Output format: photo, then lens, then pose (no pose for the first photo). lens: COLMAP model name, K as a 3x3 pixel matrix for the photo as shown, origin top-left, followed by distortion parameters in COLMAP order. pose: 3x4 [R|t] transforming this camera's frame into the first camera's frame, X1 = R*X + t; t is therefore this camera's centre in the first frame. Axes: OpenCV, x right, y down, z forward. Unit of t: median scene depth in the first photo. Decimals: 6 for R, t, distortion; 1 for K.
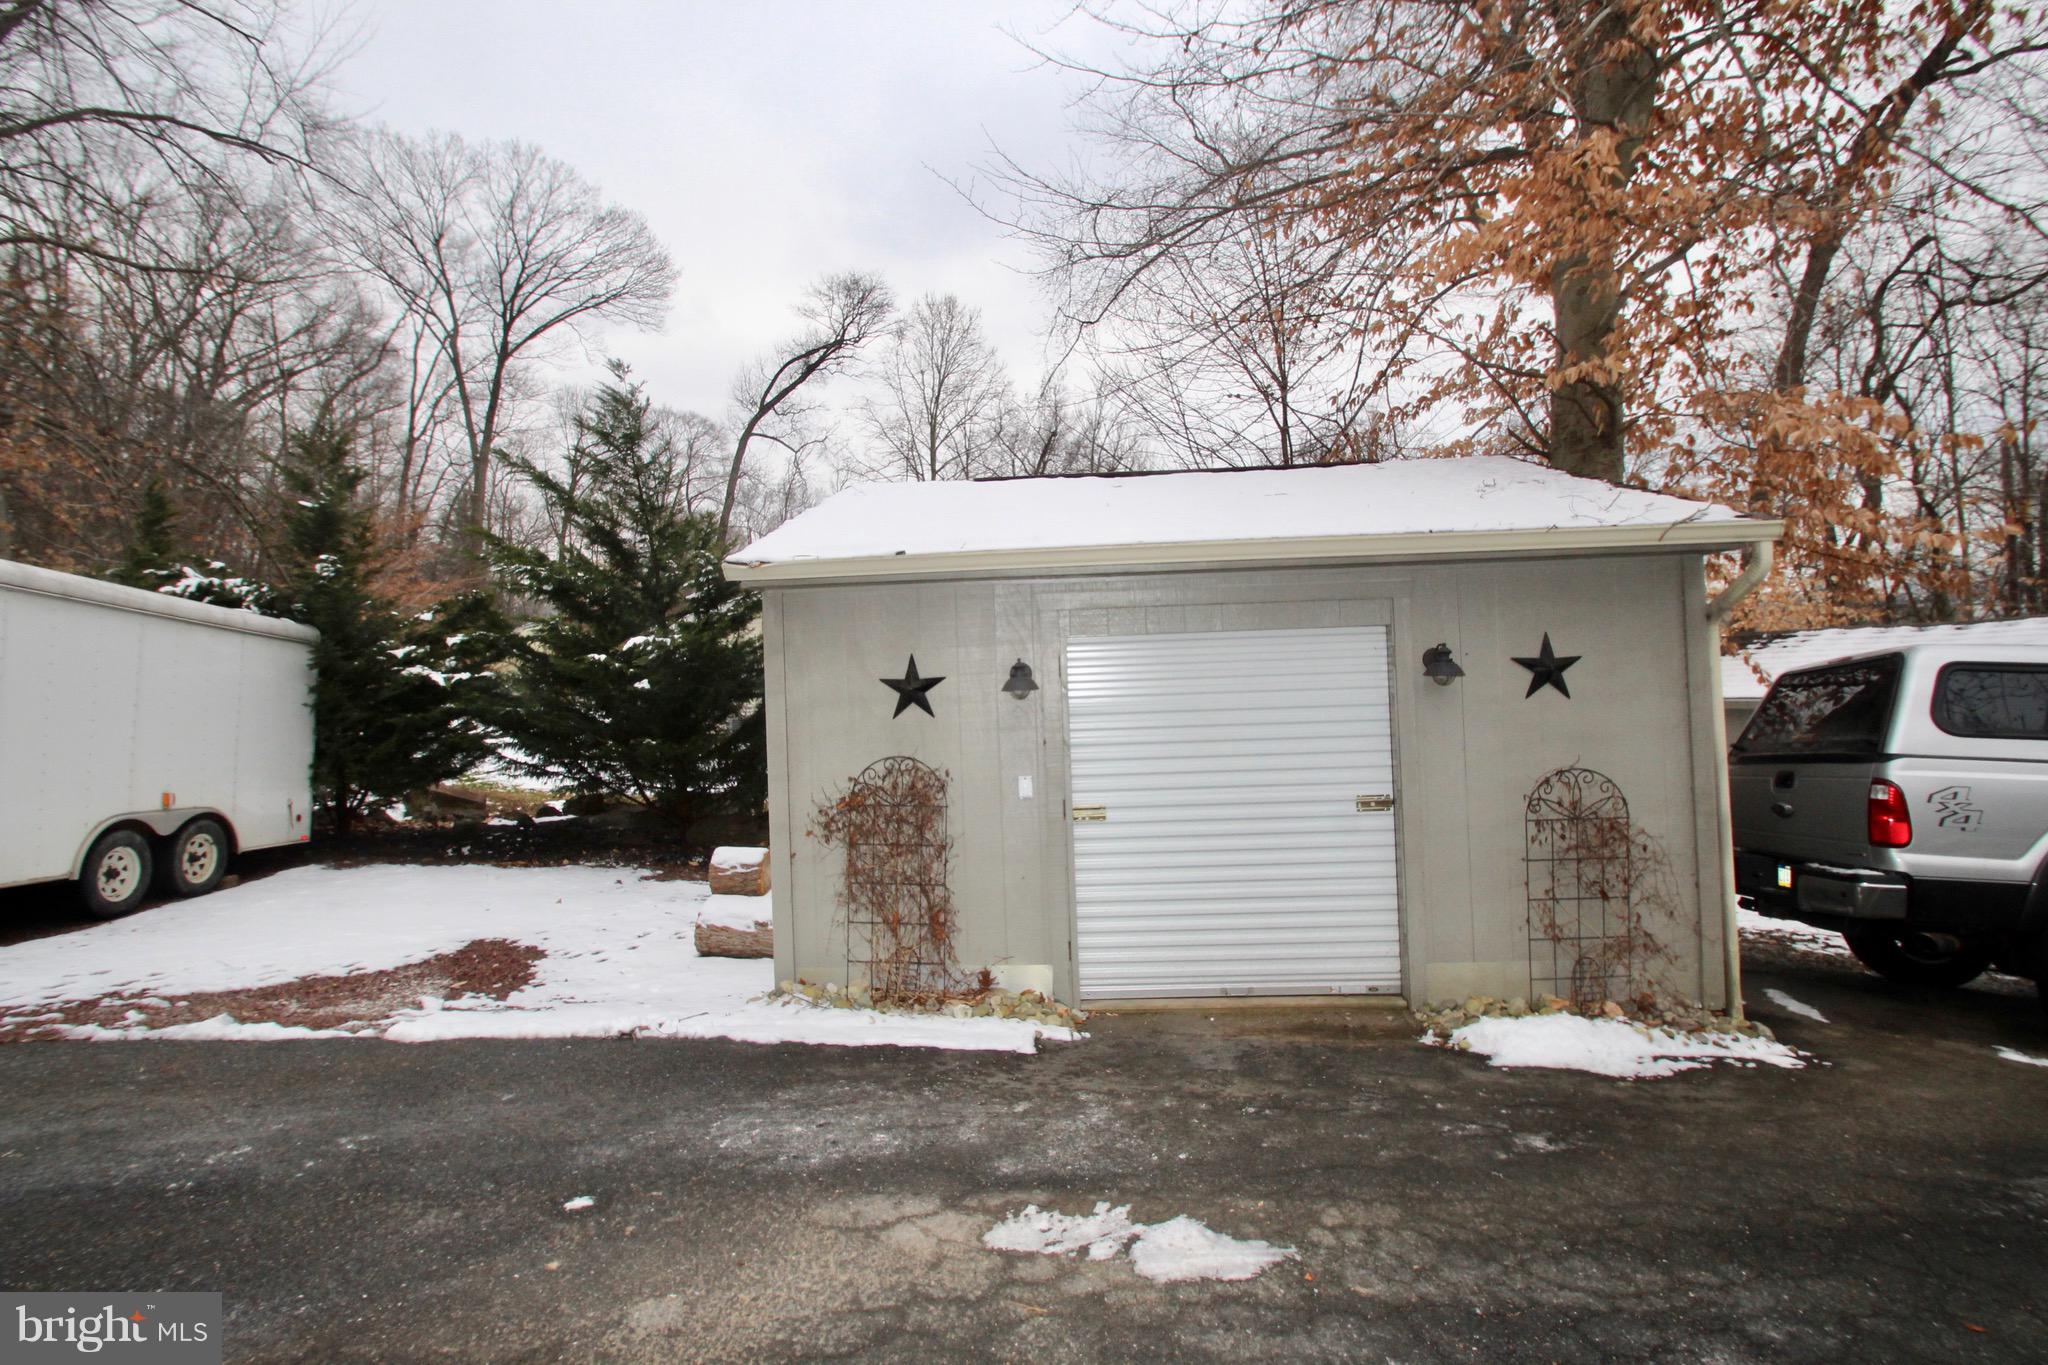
lens RADIAL K [[964.0, 0, 1035.0], [0, 964.0, 669.0], [0, 0, 1]] dist [0.010616, -0.015266]
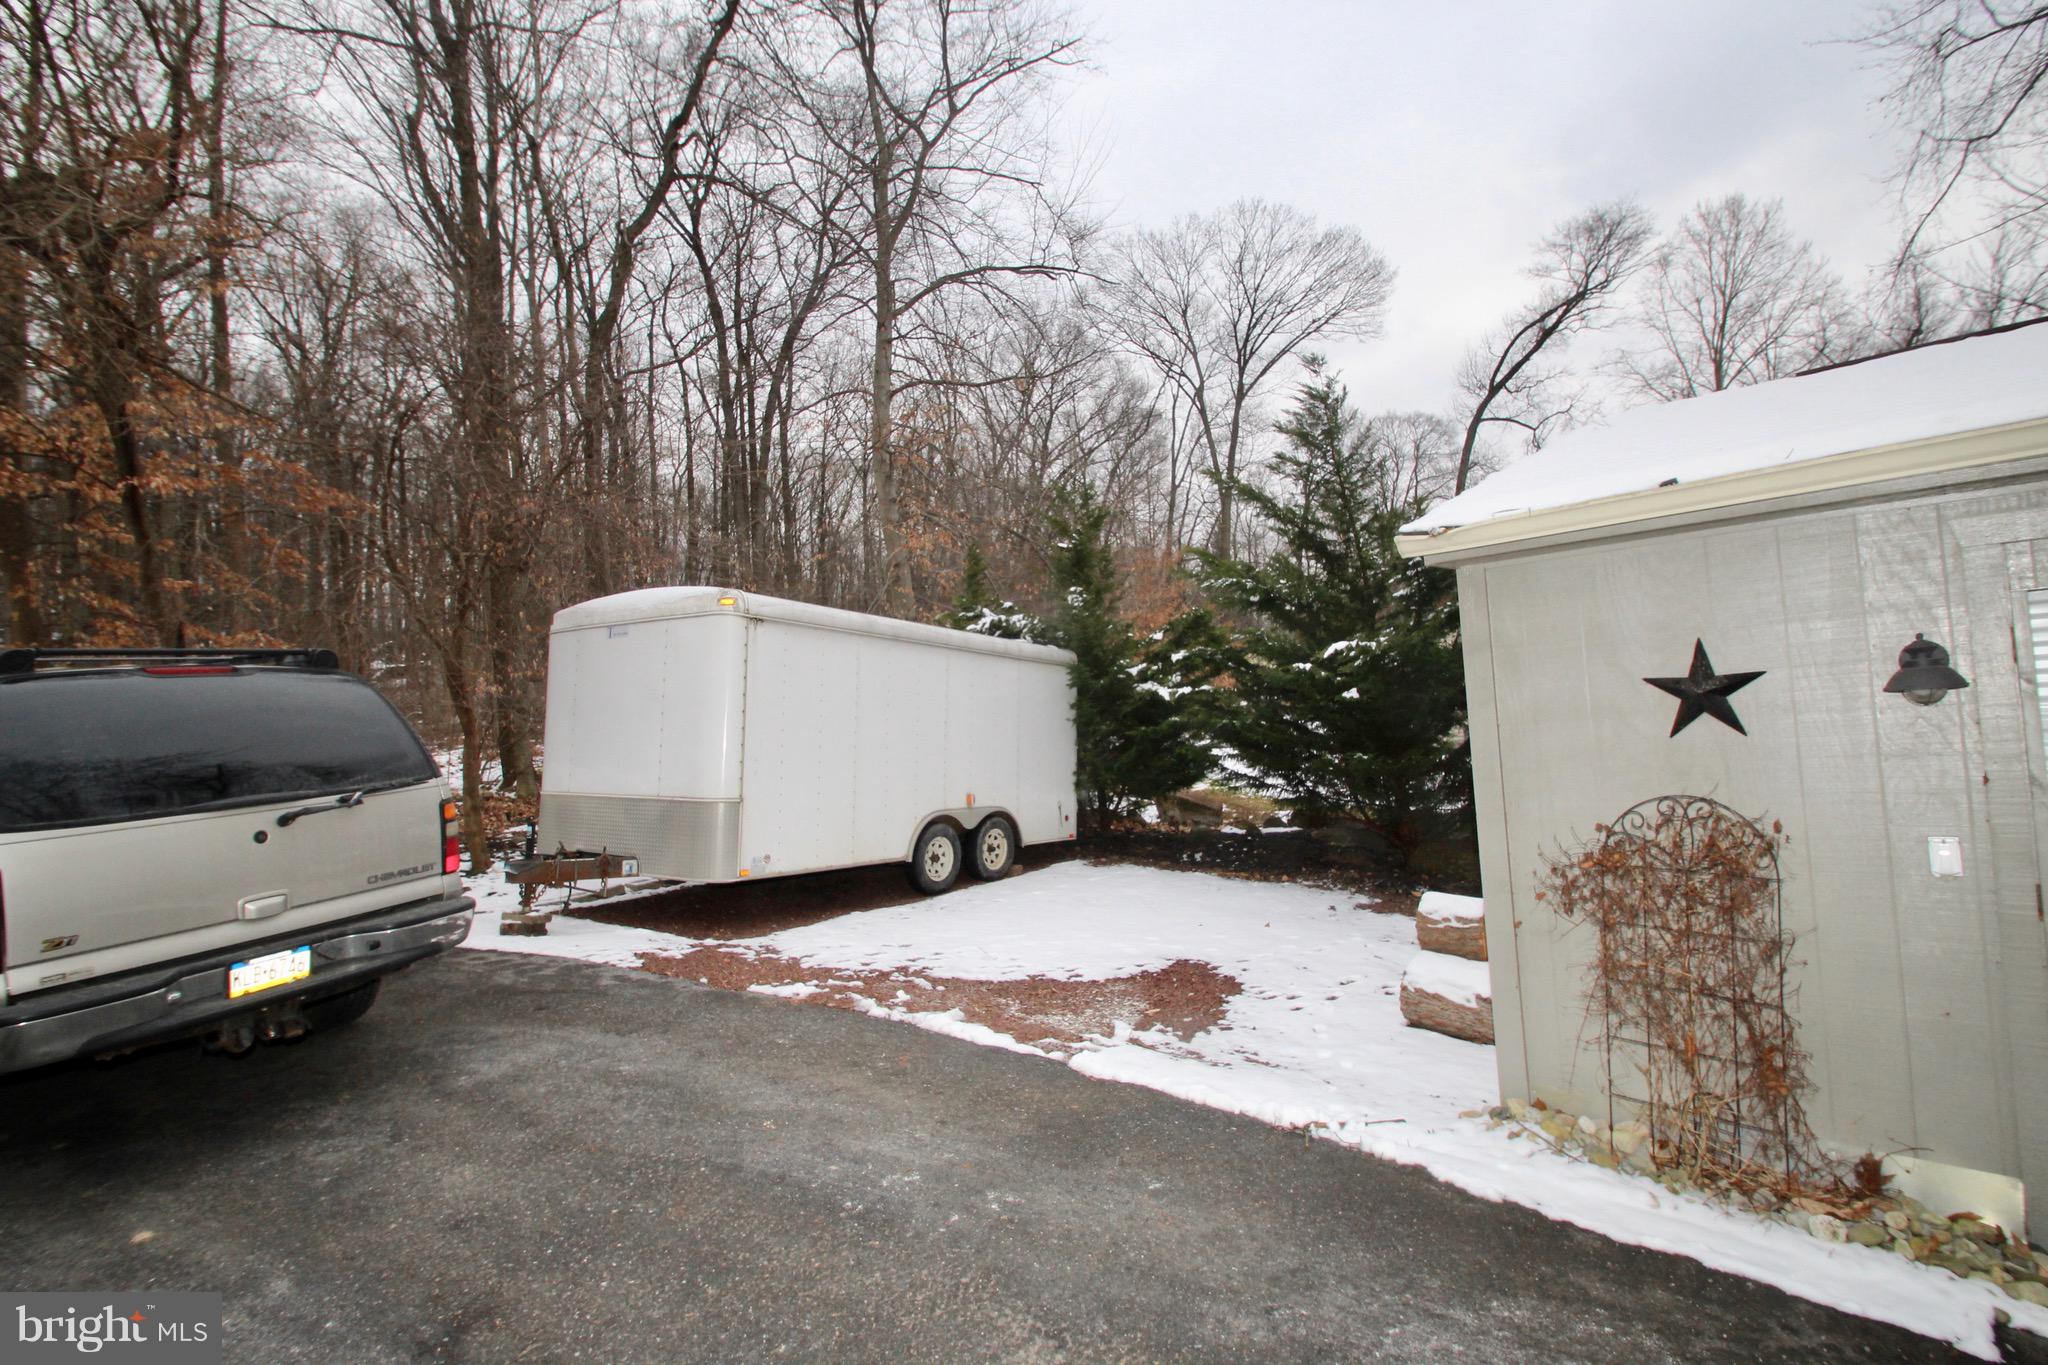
lens RADIAL K [[964.0, 0, 1035.0], [0, 964.0, 669.0], [0, 0, 1]] dist [0.010616, -0.015266]
pose [[0.742704, -0.044231, -0.668157, -0.013451], [0.039147, 0.998977, -0.022617, 0.001256], [0.668474, -0.009359, 0.743676, 0.112220]]
